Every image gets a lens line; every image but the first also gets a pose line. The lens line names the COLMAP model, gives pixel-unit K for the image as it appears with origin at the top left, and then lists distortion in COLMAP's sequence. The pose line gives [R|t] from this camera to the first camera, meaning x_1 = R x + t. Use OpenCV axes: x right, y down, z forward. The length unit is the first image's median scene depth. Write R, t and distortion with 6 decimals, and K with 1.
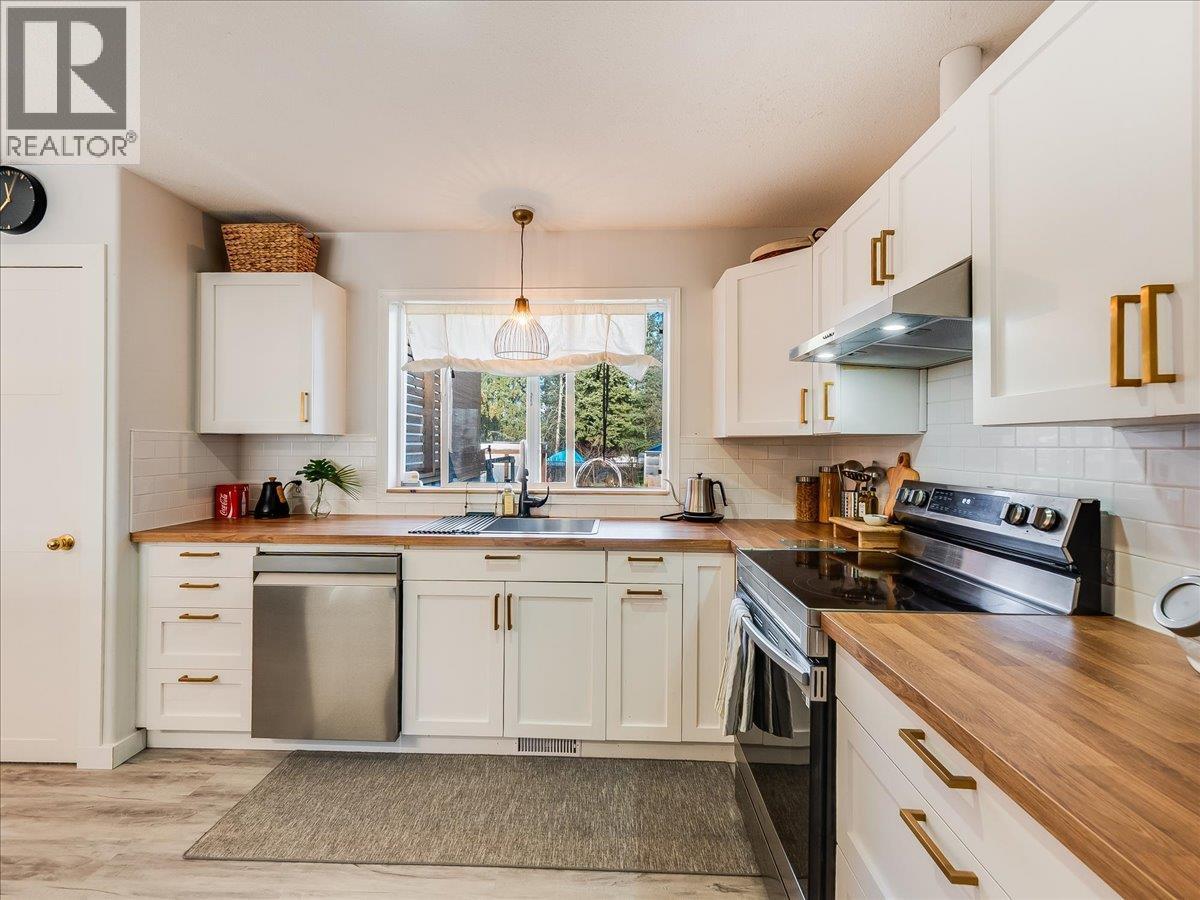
lens RADIAL K [[550.4, 0, 602.7], [0, 550.4, 446.1], [0, 0, 1]] dist [0.002929, 0.001111]
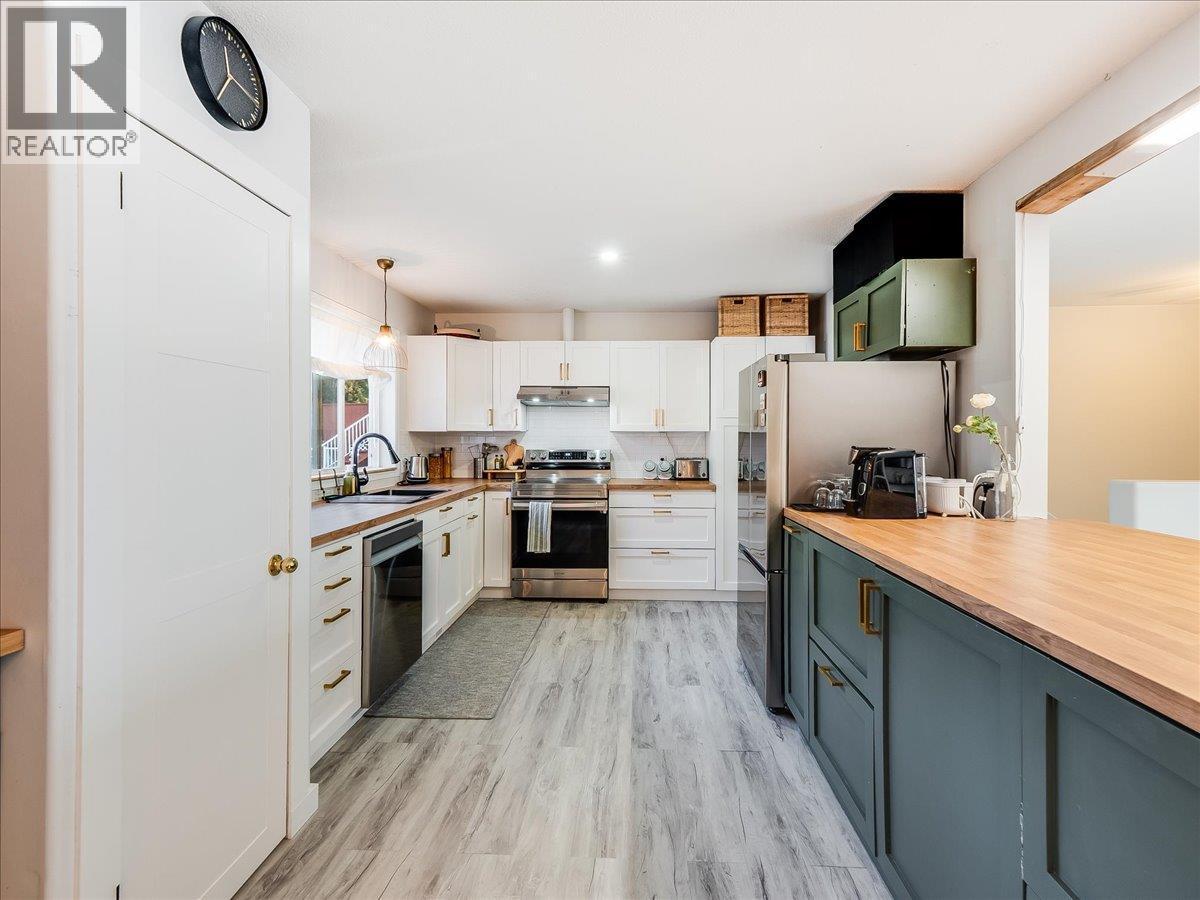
lens RADIAL K [[565.8, 0, 584.3], [0, 565.8, 450.6], [0, 0, 1]] dist [0.001358, 0.000271]
pose [[0.051028, -0.029212, 0.998270, -1.668260], [0.000208, 0.999572, 0.029240, -0.008607], [-0.998697, -0.001285, 0.051012, 0.508010]]
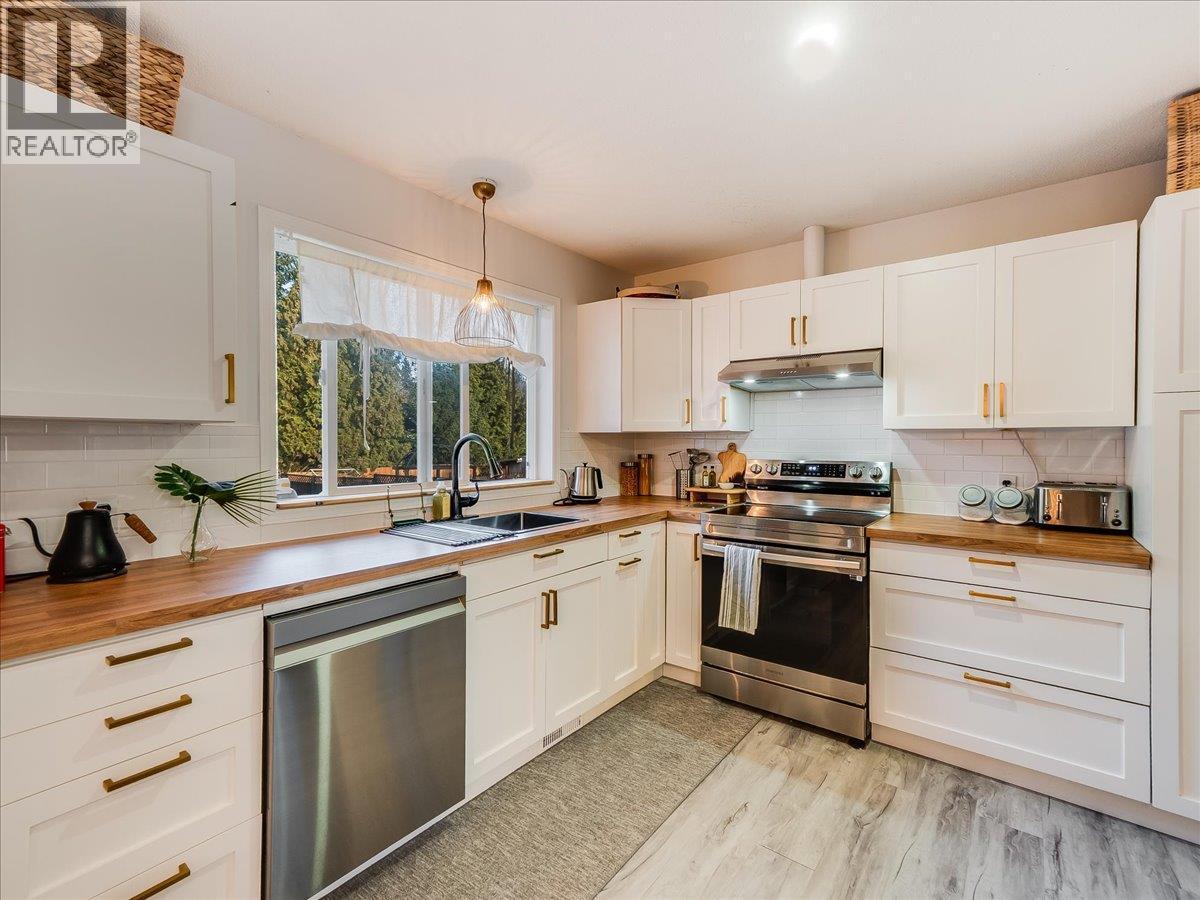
lens RADIAL K [[541.3, 0, 600.0], [0, 541.3, 450.0], [0, 0, 1]] dist [0.013824, 0.000504]
pose [[0.590190, -0.019802, 0.807021, -0.863670], [0.003778, 0.999756, 0.021768, -0.003303], [-0.807255, -0.009798, 0.590121, 0.342381]]
